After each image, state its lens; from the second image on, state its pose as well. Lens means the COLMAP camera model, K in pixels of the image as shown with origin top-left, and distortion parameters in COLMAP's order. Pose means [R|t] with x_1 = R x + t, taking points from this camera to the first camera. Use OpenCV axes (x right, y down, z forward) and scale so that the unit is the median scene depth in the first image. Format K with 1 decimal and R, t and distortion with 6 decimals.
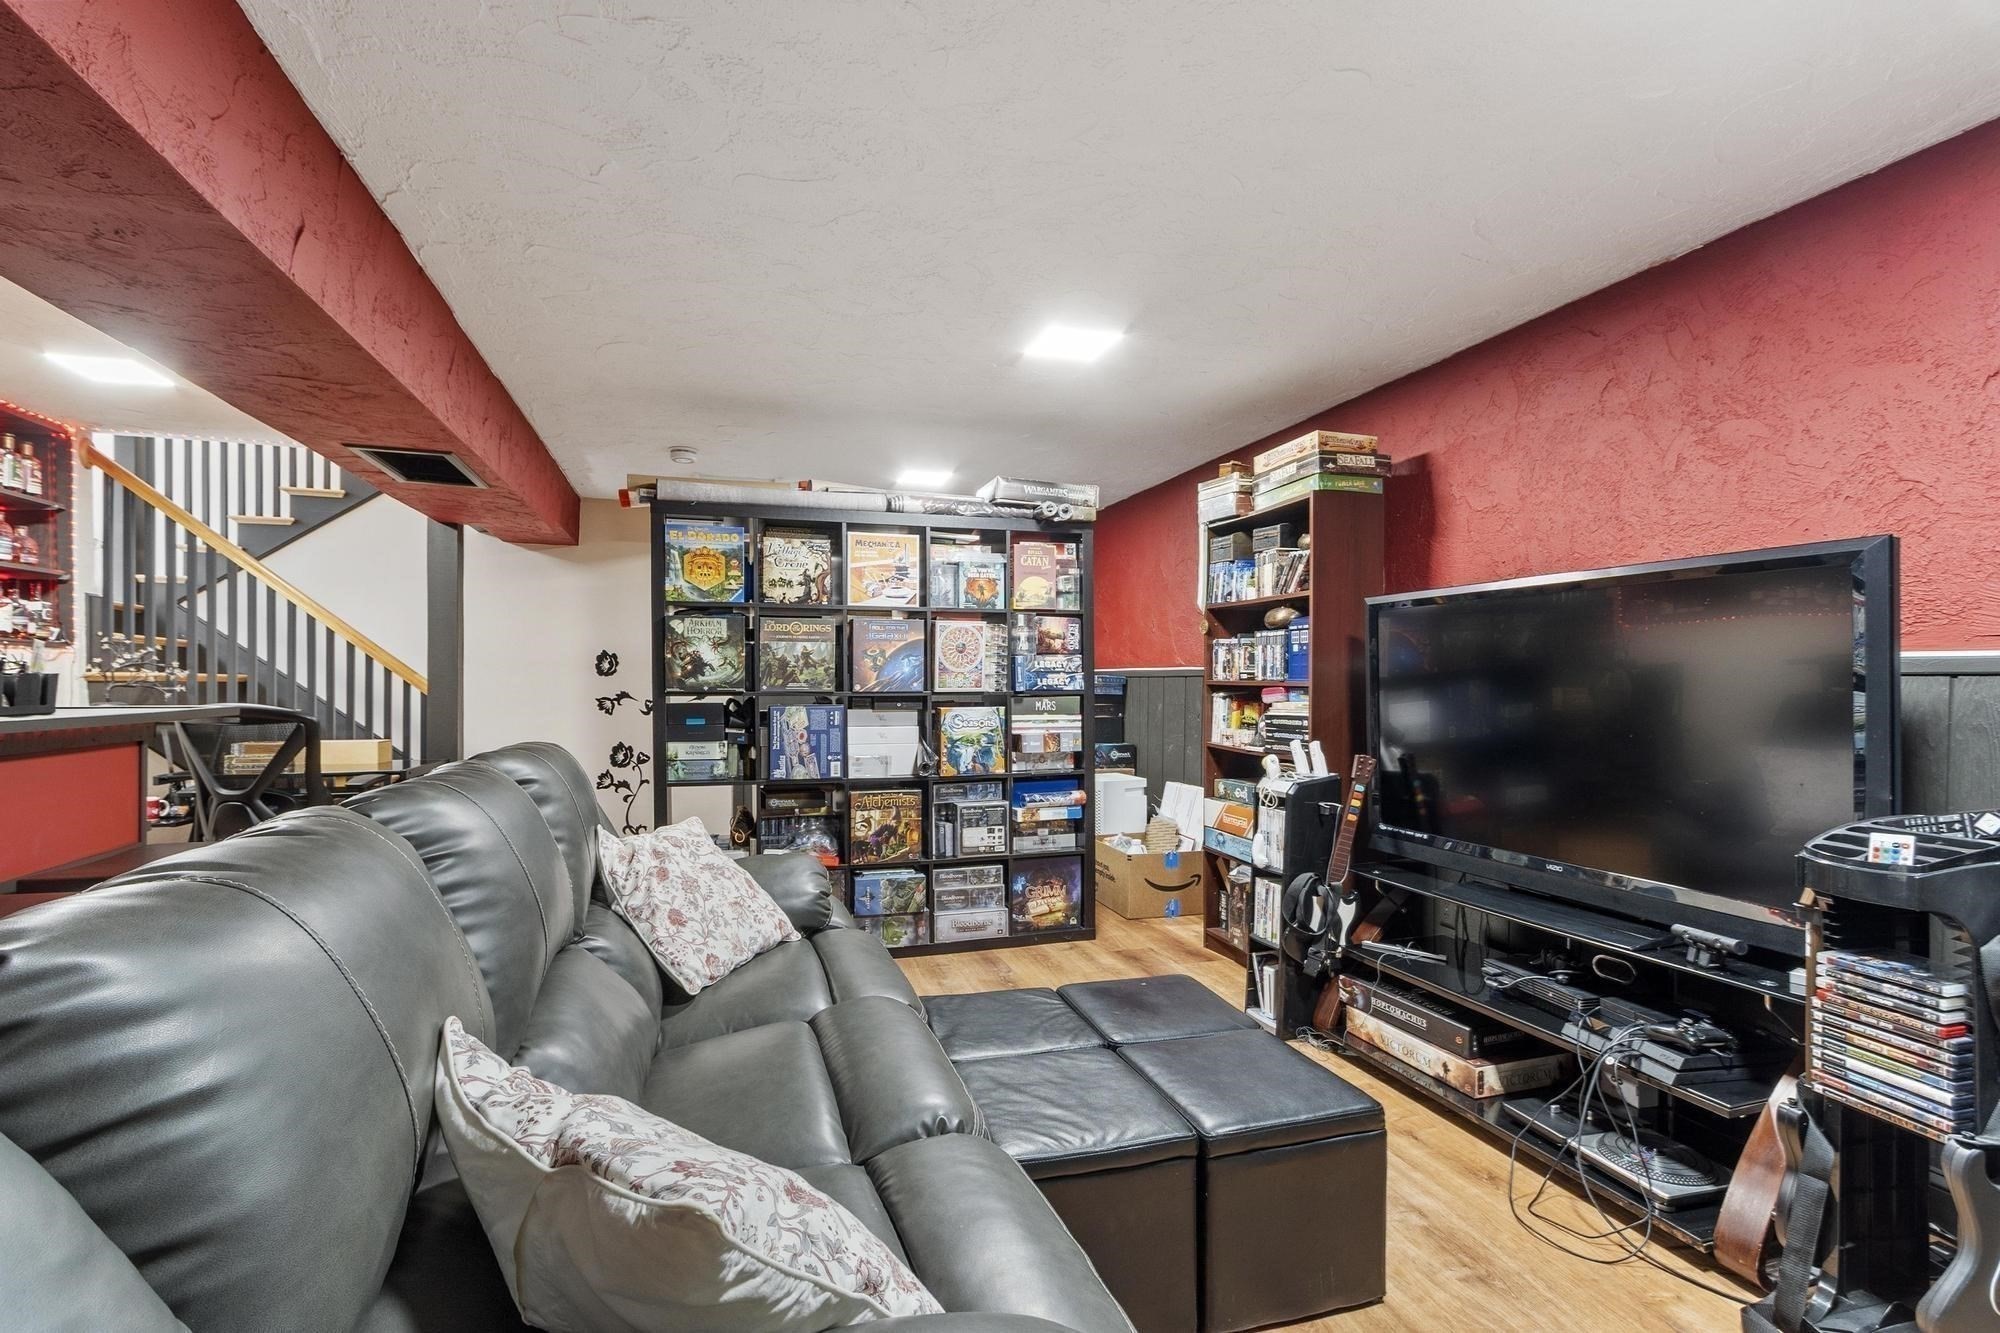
lens RADIAL K [[866.3, 0, 963.8], [0, 866.3, 691.0], [0, 0, 1]] dist [0.002591, 0.000035]
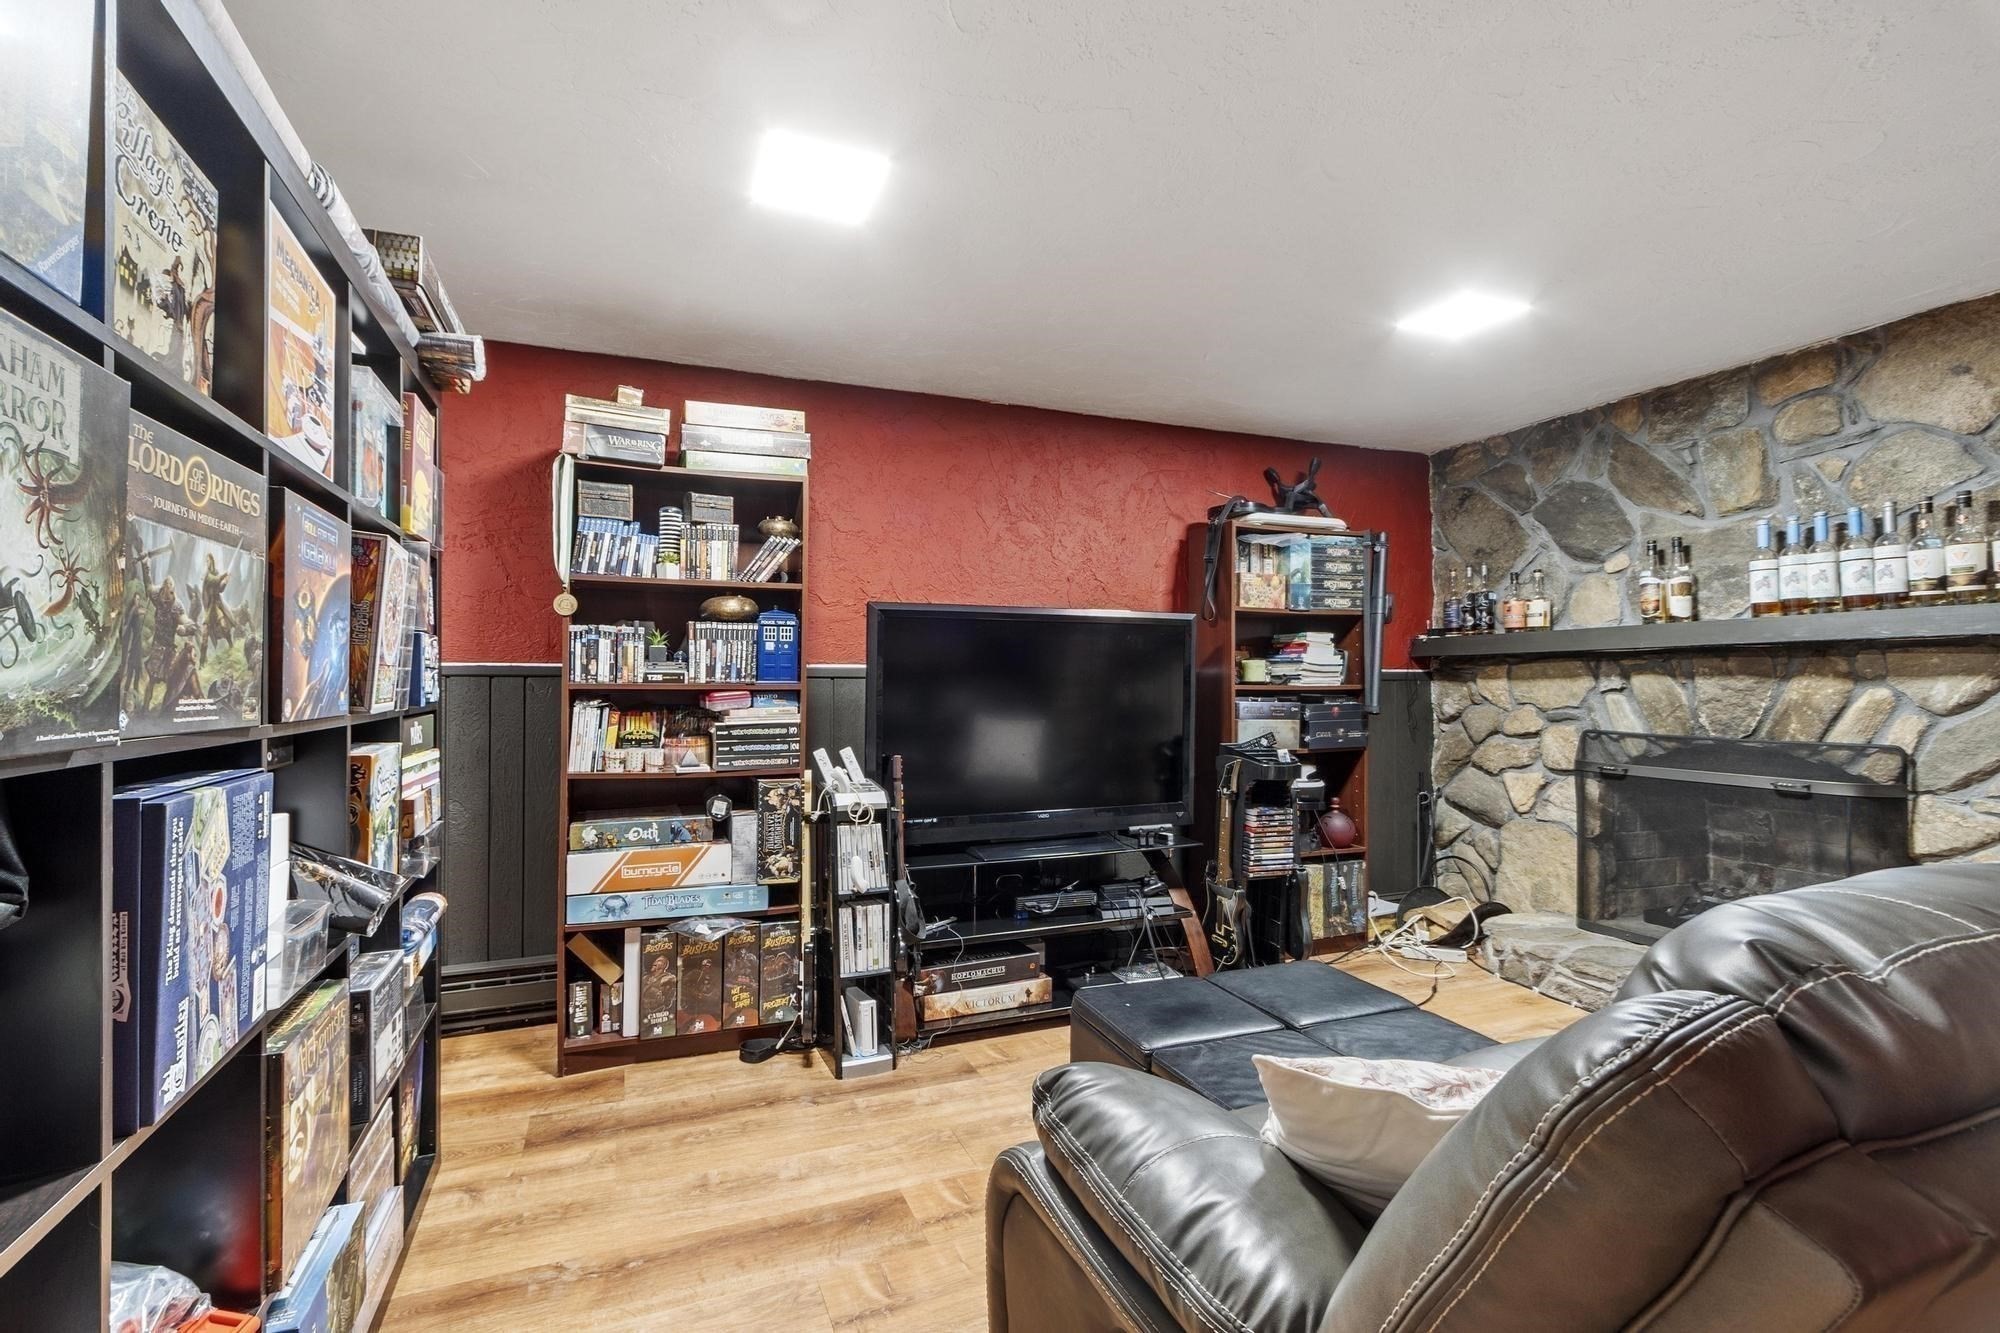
lens RADIAL K [[868.1, 0, 958.5], [0, 868.1, 676.8], [0, 0, 1]] dist [0.001265, 0.000060]
pose [[-0.073783, 0.002617, 0.997271, -0.485397], [0.012059, 0.999926, -0.001732, -0.014198], [-0.997201, 0.011899, -0.073809, 0.840090]]
